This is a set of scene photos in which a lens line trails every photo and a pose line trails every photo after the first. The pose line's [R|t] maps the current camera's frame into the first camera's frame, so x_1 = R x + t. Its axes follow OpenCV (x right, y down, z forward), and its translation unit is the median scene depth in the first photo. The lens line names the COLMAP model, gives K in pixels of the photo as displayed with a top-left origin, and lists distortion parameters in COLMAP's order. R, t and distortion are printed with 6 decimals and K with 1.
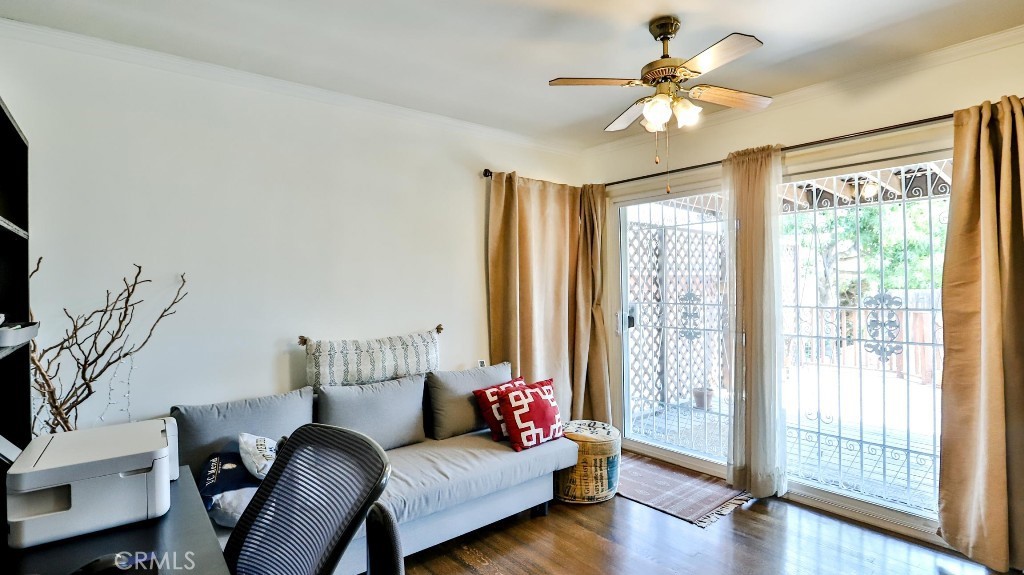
lens RADIAL K [[498.3, 0, 513.0], [0, 498.3, 283.3], [0, 0, 1]] dist [-0.029956, 0.000947]
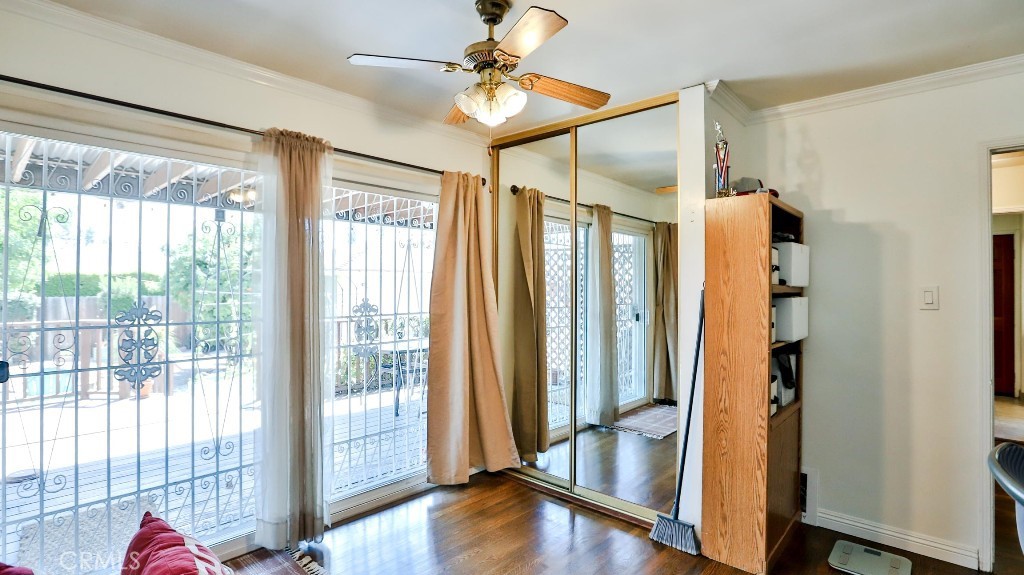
lens RADIAL K [[498.3, 0, 513.0], [0, 498.3, 283.3], [0, 0, 1]] dist [-0.029956, 0.000947]
pose [[-0.150688, 0.030893, 0.988099, -0.403825], [0.007403, 0.999519, -0.030121, 0.013085], [-0.988554, 0.002776, -0.150844, 0.761030]]
